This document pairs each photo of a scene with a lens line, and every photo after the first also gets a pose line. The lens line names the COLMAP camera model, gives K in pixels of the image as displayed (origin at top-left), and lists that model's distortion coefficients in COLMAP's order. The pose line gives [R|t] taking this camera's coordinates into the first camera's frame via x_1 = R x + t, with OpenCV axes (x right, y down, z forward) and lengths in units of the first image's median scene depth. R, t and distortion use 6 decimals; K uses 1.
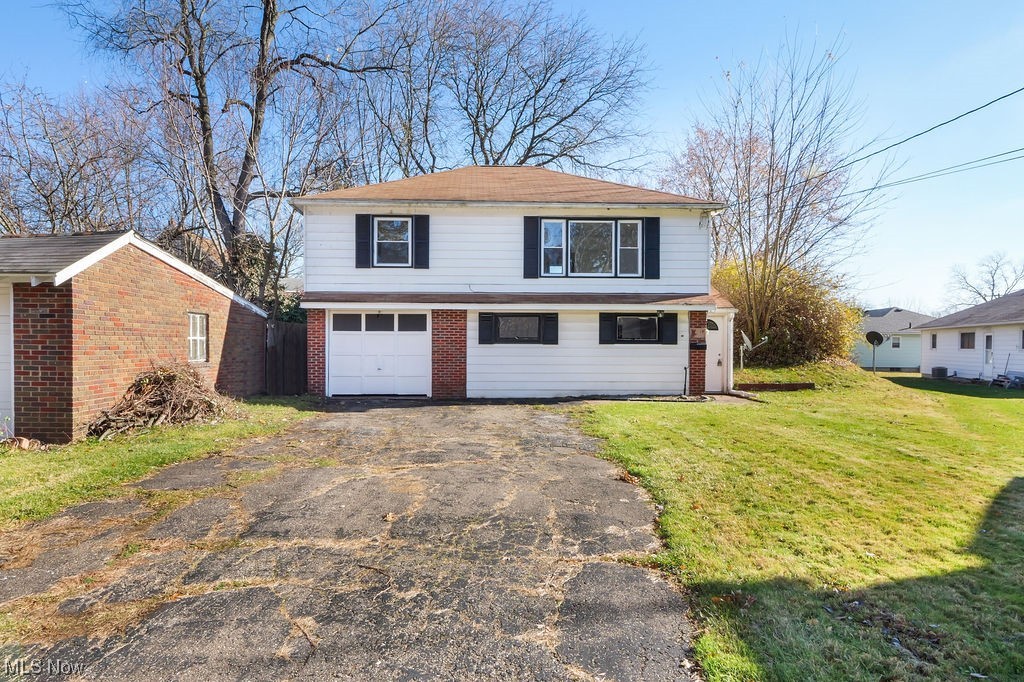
lens RADIAL K [[587.4, 0, 512.0], [0, 587.4, 341.0], [0, 0, 1]] dist [0.000329, -0.000307]
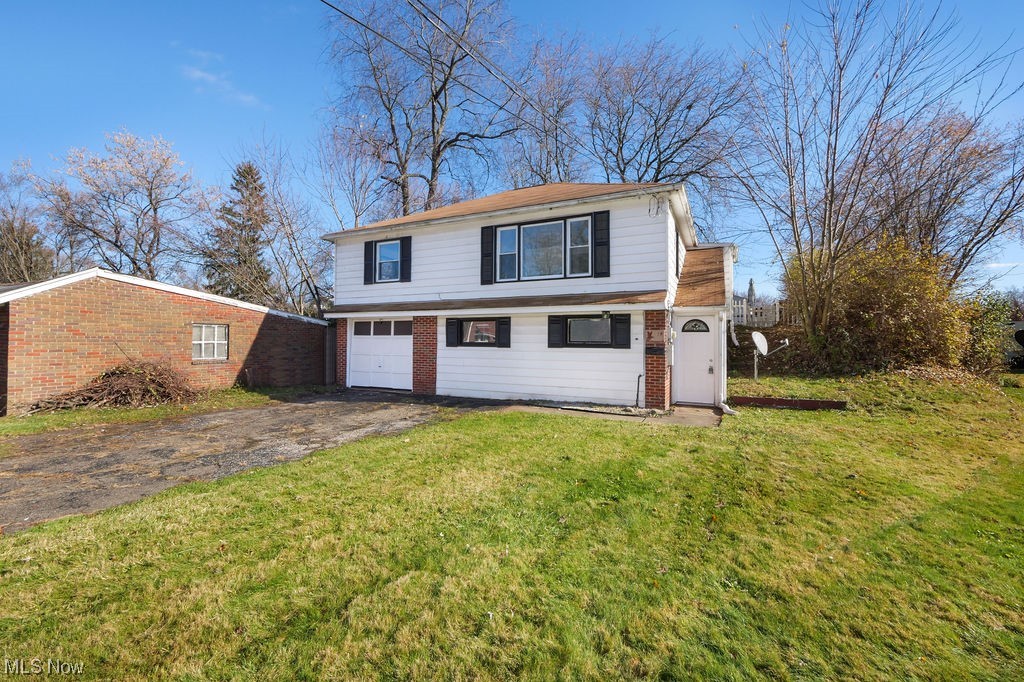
lens RADIAL K [[426.5, 0, 514.1], [0, 426.5, 330.1], [0, 0, 1]] dist [-0.001943, -0.000583]
pose [[0.879537, -0.009440, -0.475737, 0.437193], [0.000638, 0.999826, -0.018660, -0.010446], [0.475830, 0.016108, 0.879390, 0.347227]]
